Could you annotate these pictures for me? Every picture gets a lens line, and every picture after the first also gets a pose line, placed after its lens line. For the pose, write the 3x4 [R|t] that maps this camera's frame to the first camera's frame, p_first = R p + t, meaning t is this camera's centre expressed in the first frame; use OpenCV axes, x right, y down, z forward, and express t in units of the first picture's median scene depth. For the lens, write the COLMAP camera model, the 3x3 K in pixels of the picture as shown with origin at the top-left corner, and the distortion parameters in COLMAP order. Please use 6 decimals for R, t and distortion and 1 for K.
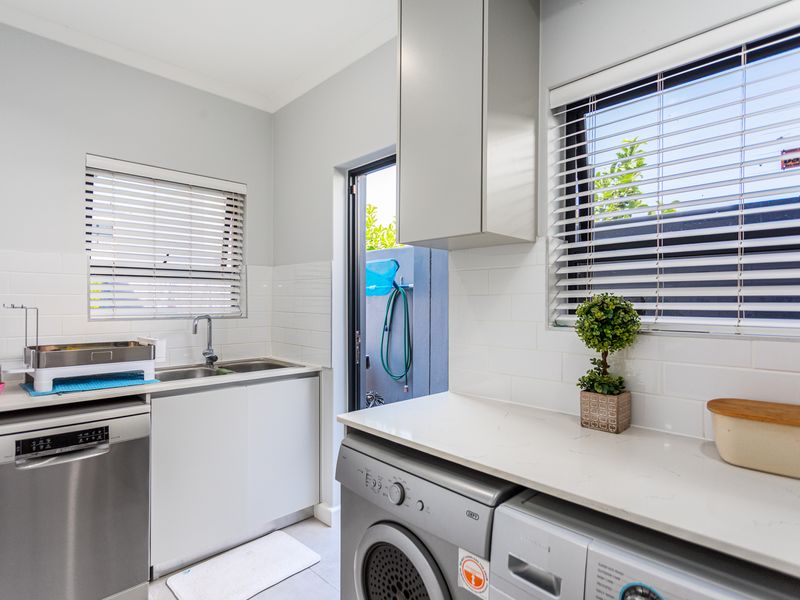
lens RADIAL K [[438.6, 0, 400.0], [0, 438.6, 301.3], [0, 0, 1]] dist [-0.002808, 0.006746]
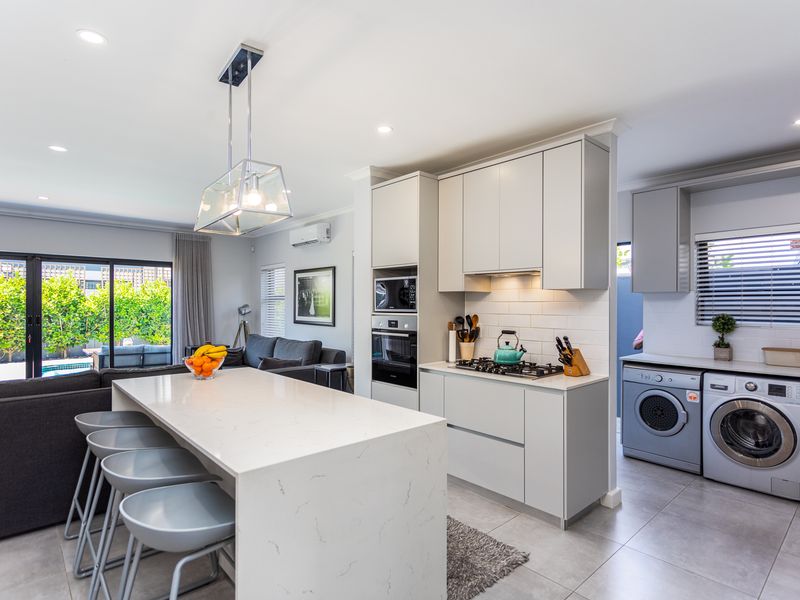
lens RADIAL K [[438.6, 0, 394.2], [0, 438.6, 303.5], [0, 0, 1]] dist [-0.002808, 0.006746]
pose [[0.999310, -0.002515, -0.037049, -1.566861], [0.002192, 0.999959, -0.008766, -0.061953], [0.037069, 0.008679, 0.999275, -1.941246]]
